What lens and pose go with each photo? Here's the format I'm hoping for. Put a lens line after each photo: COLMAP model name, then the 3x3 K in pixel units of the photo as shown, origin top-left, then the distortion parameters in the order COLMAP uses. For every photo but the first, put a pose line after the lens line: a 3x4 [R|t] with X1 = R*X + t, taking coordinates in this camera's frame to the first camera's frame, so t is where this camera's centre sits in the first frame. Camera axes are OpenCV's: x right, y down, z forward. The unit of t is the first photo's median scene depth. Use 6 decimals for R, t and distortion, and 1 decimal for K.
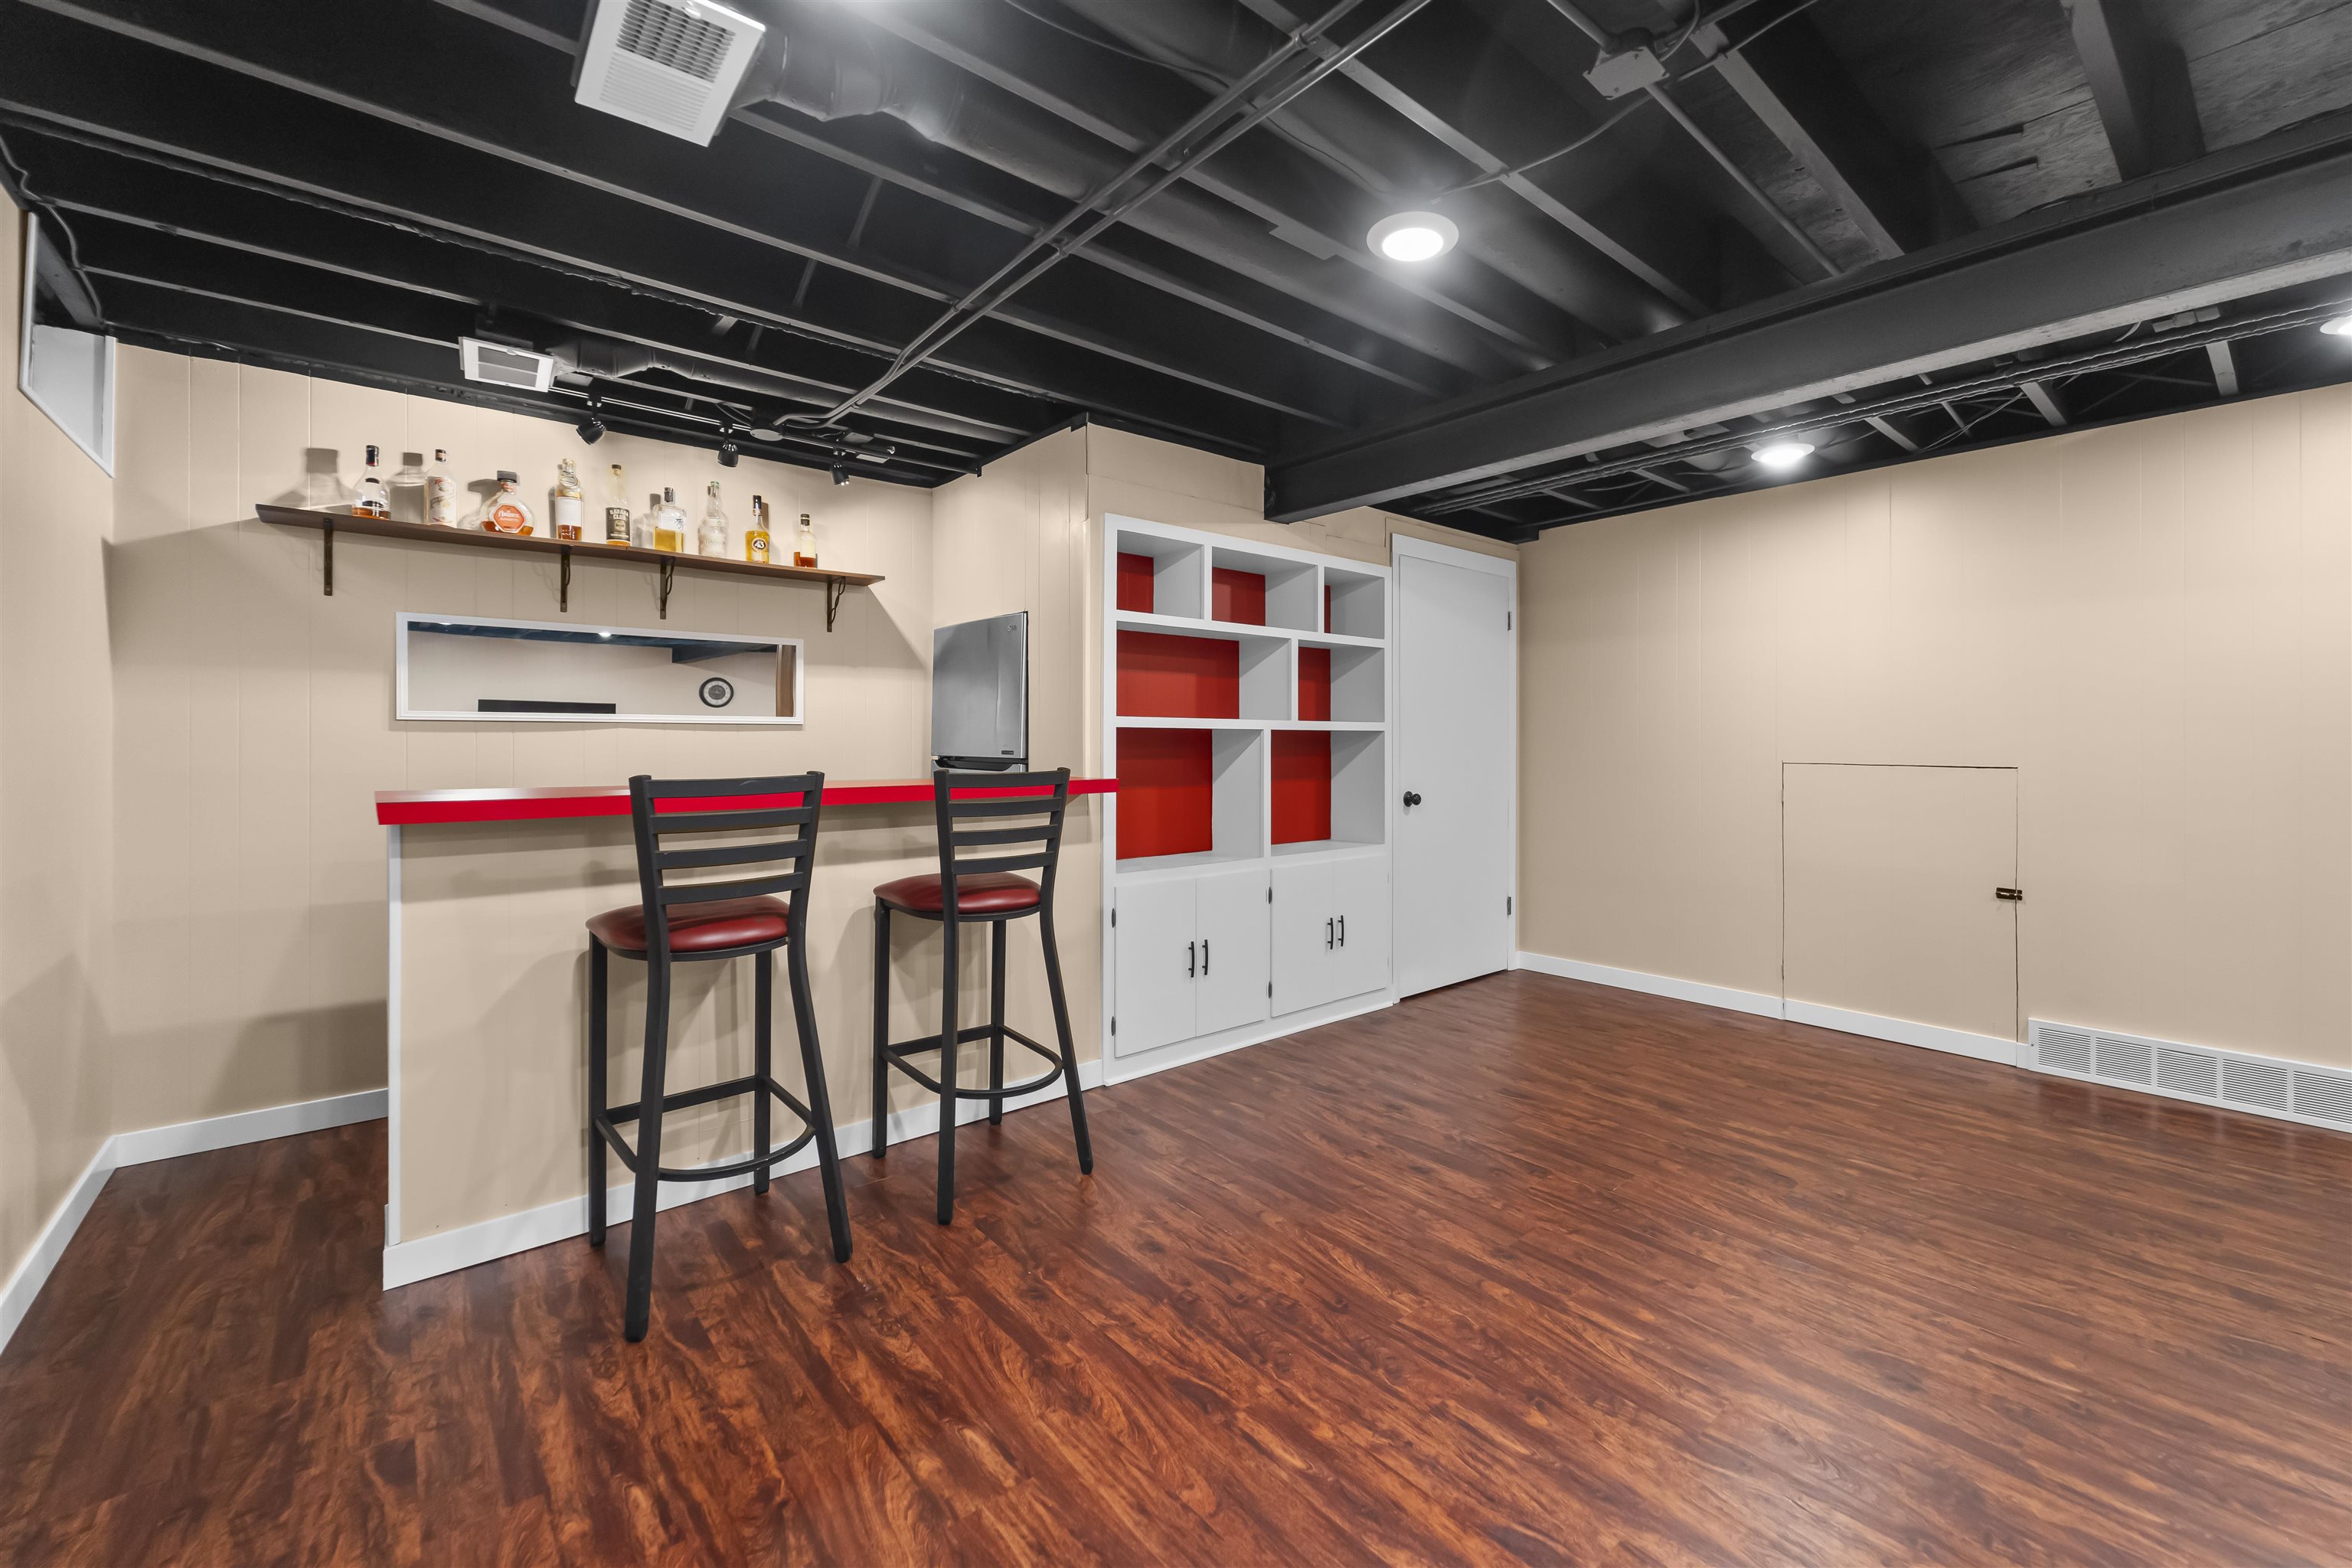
lens RADIAL K [[937.5, 0, 1153.5], [0, 937.5, 745.8], [0, 0, 1]] dist [0.001195, -0.001423]
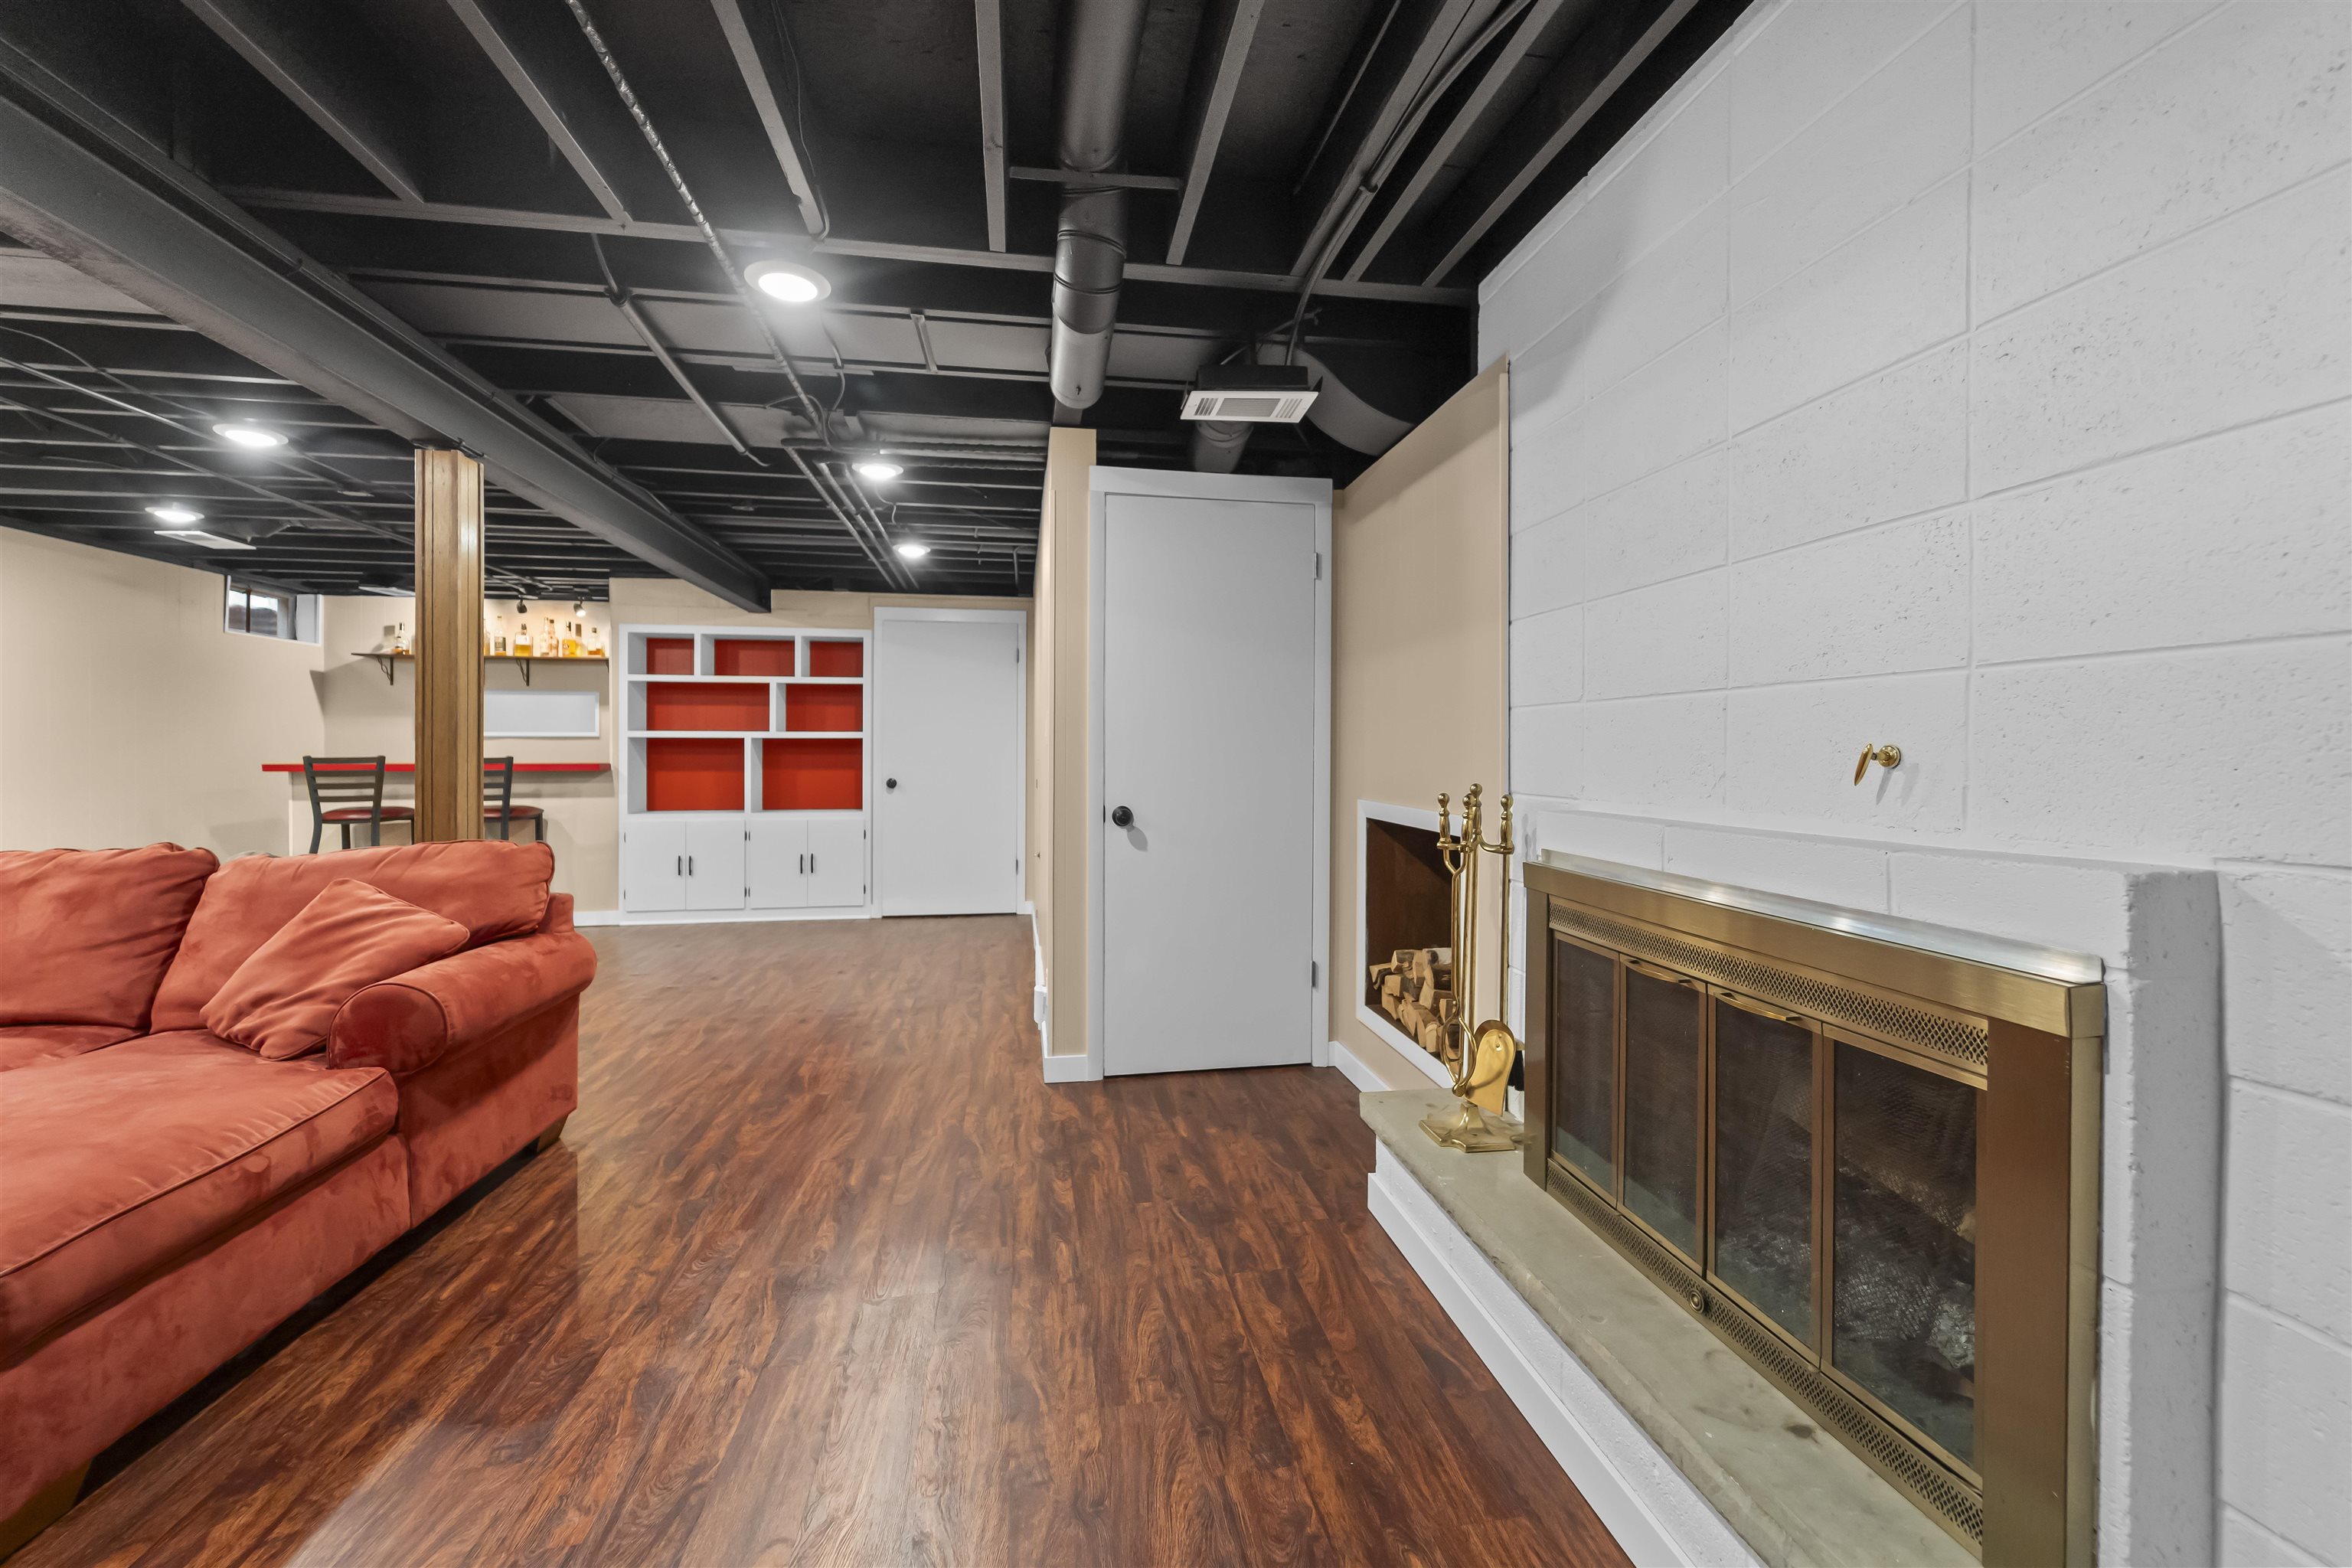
lens RADIAL K [[937.5, 0, 1162.1], [0, 937.5, 761.8], [0, 0, 1]] dist [0.001195, -0.001423]
pose [[0.859116, 0.006626, -0.511737, 1.684806], [-0.002274, 0.999956, 0.009131, 0.009782], [0.511775, -0.006681, 0.859093, -0.065945]]
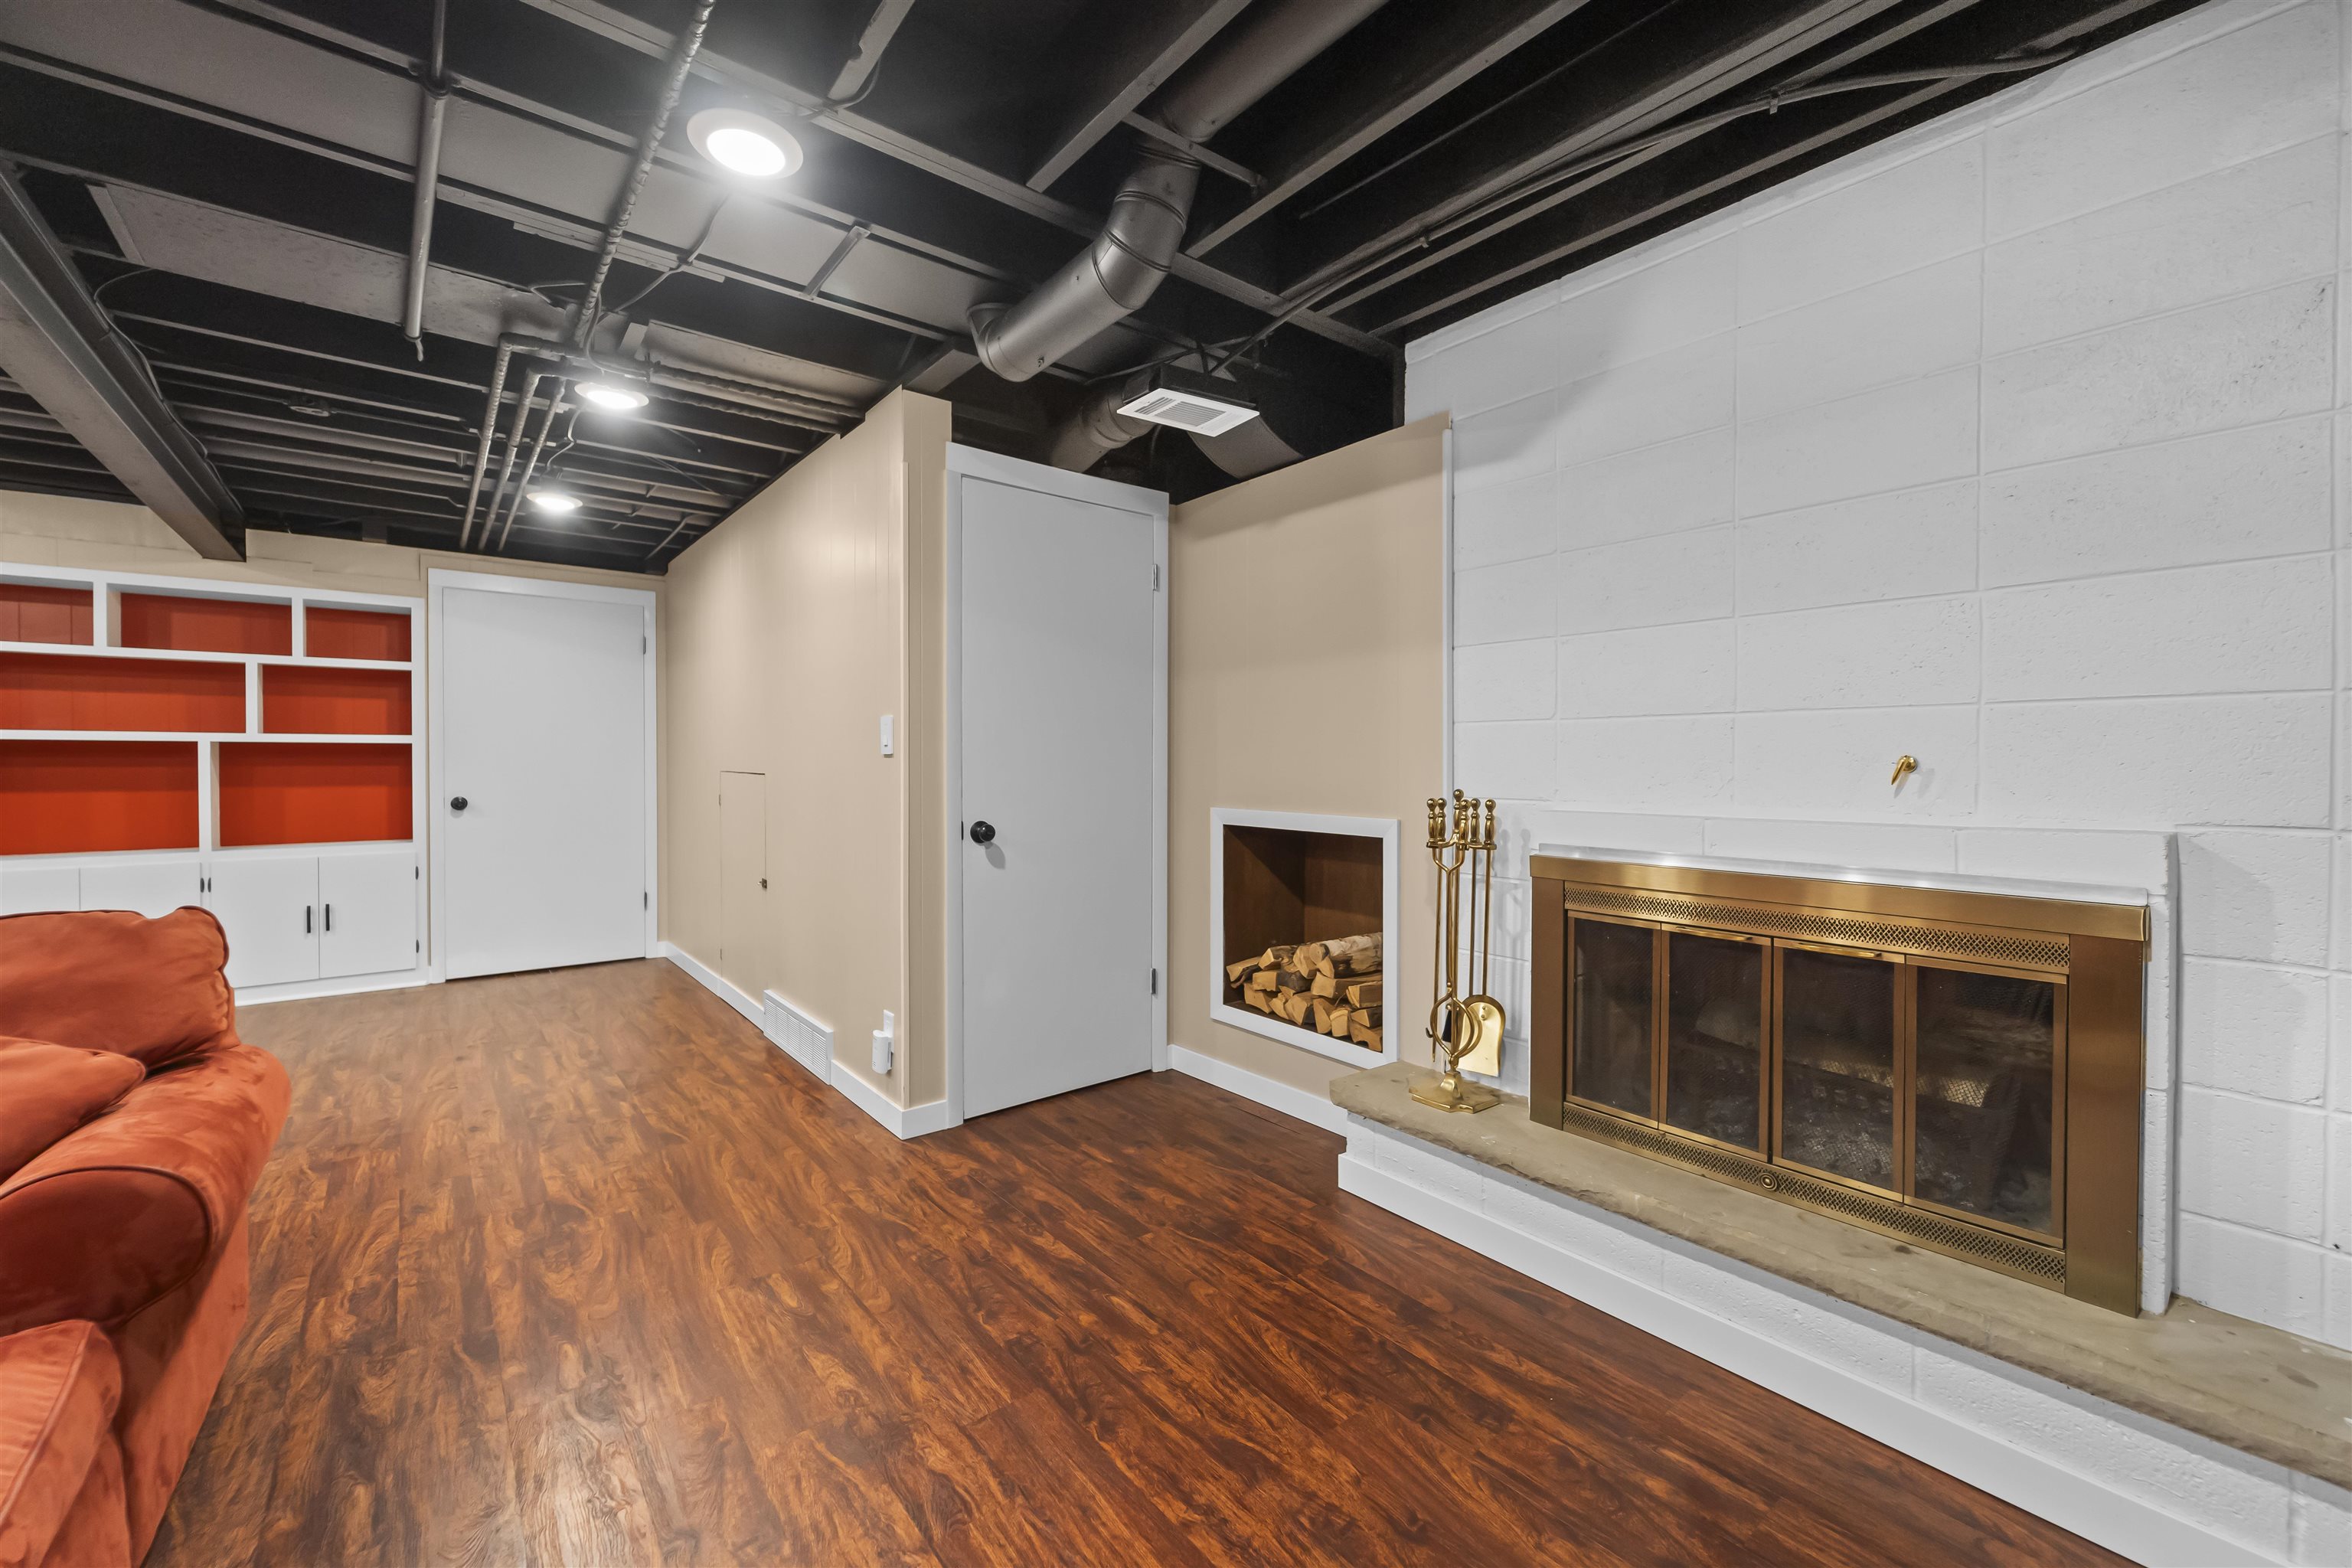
lens RADIAL K [[937.5, 0, 1178.4], [0, 937.5, 777.9], [0, 0, 1]] dist [0.001195, -0.001423]
pose [[0.999731, 0.000901, -0.023163, 1.398971], [-0.000558, 0.999890, 0.014811, 0.010423], [0.023174, -0.014794, 0.999622, -0.125582]]
